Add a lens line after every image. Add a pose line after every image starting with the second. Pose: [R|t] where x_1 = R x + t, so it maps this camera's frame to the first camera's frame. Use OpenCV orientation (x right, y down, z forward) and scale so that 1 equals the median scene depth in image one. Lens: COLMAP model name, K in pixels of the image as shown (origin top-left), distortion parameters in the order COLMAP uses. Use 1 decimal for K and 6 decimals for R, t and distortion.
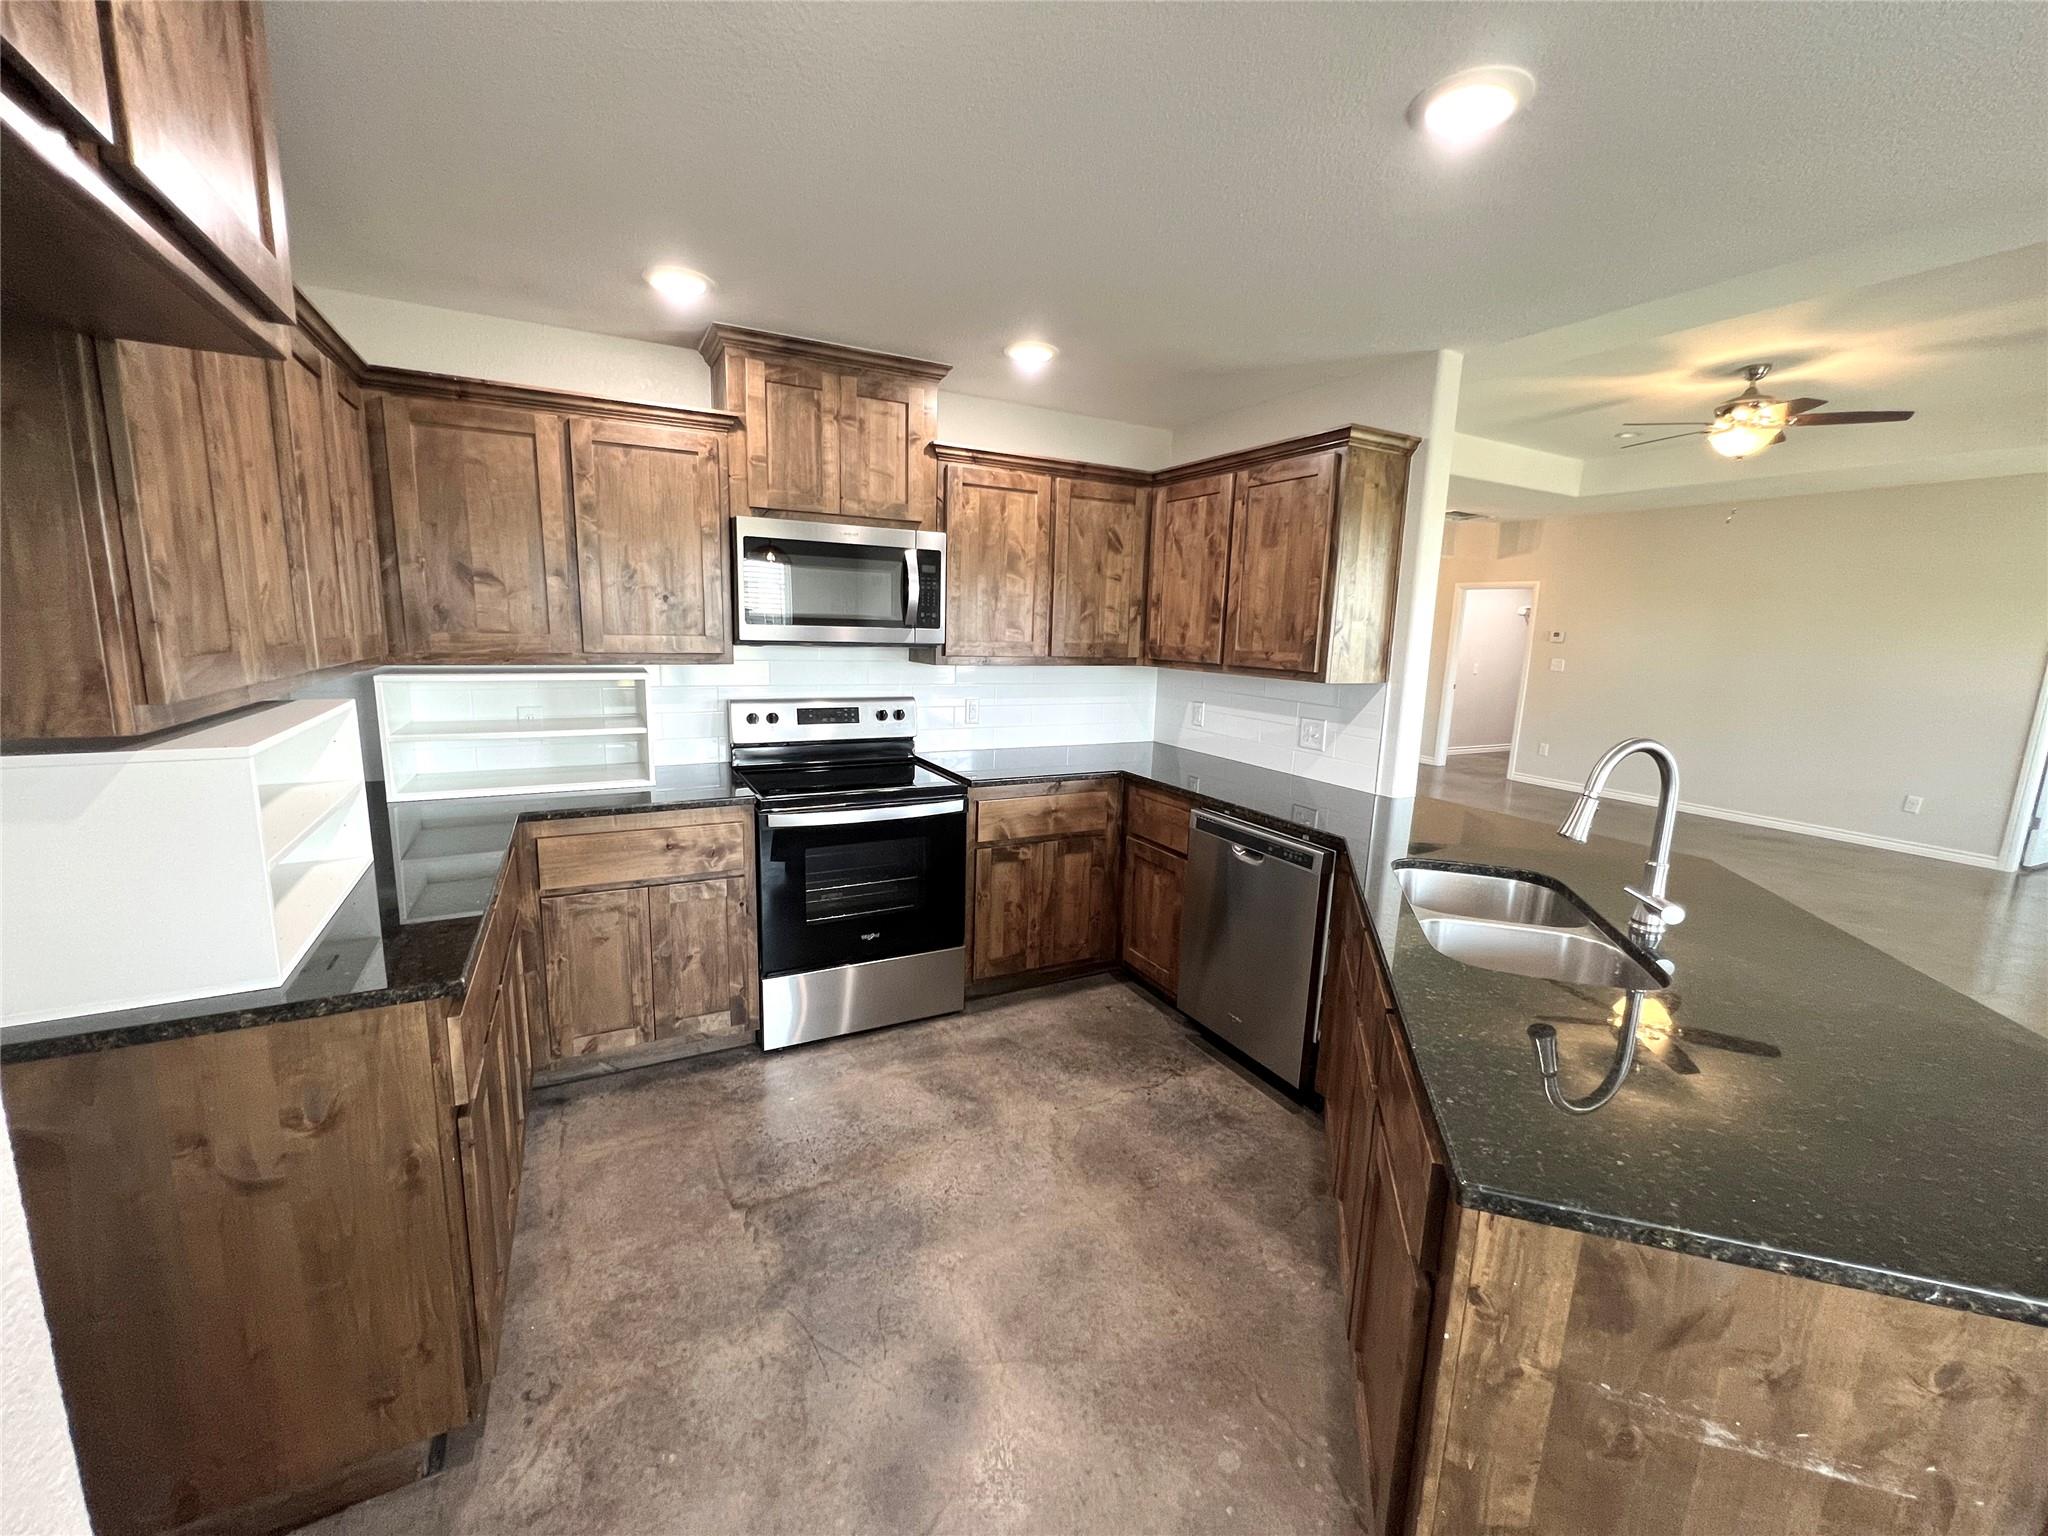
lens RADIAL K [[819.5, 0, 1020.1], [0, 819.5, 762.6], [0, 0, 1]] dist [-0.002409, 0.000366]
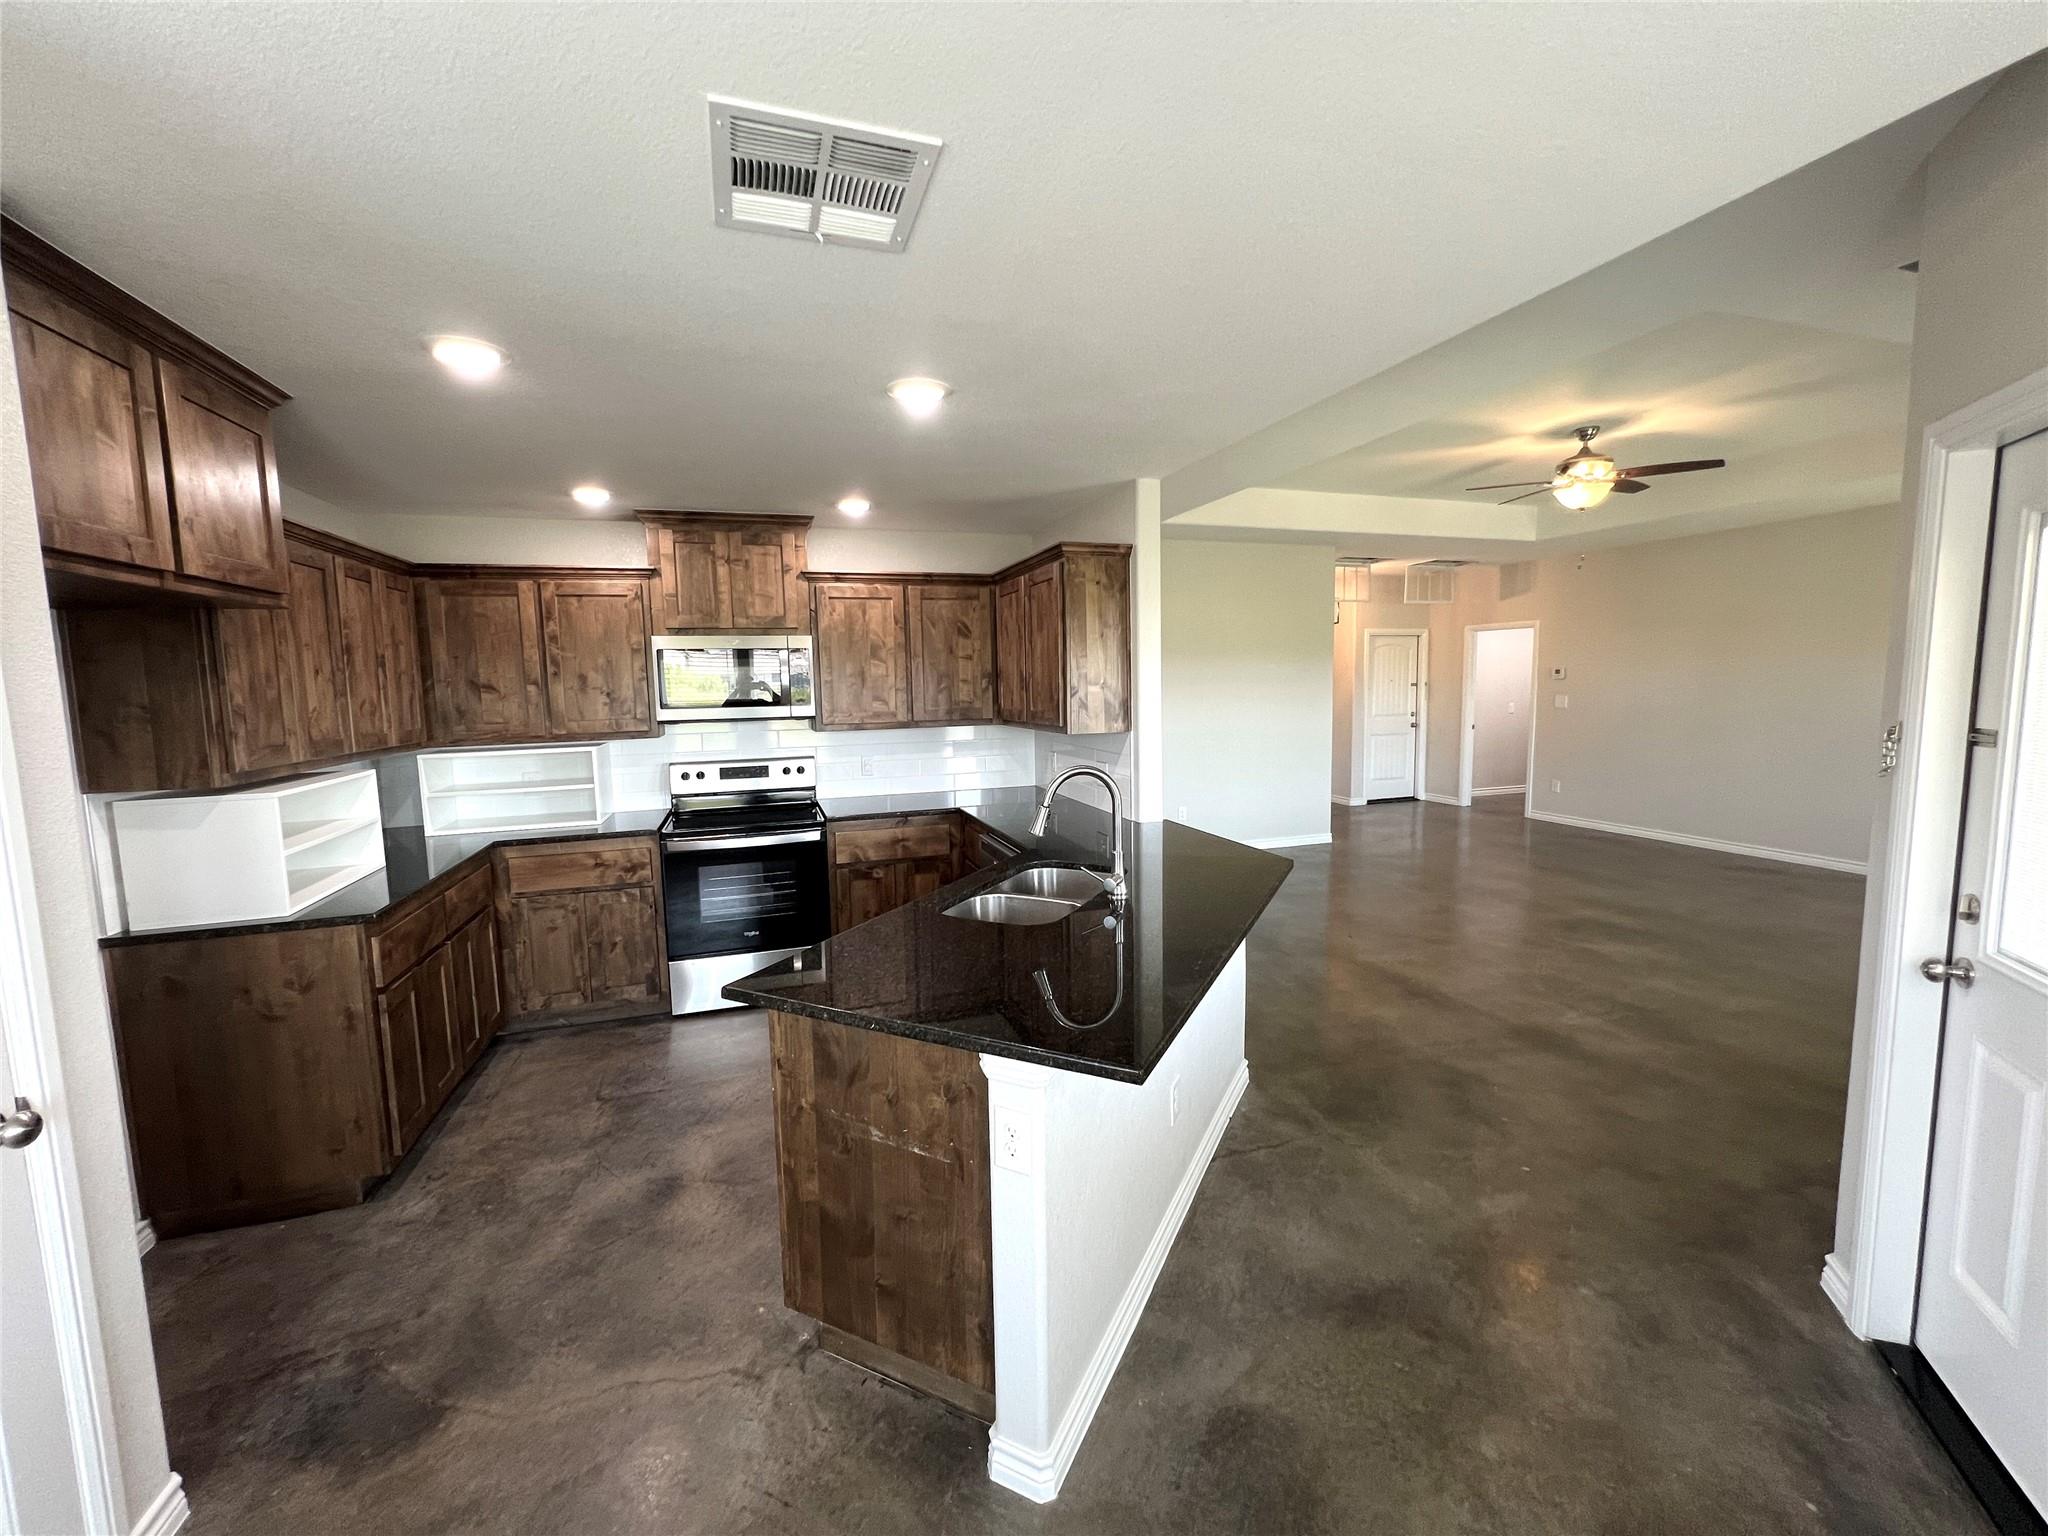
lens RADIAL K [[819.5, 0, 1020.1], [0, 819.5, 762.6], [0, 0, 1]] dist [-0.002409, 0.000366]
pose [[0.984596, -0.034176, -0.171470, 0.526846], [0.022075, 0.997161, -0.071987, 0.039916], [0.173443, 0.067093, 0.982556, -0.290173]]
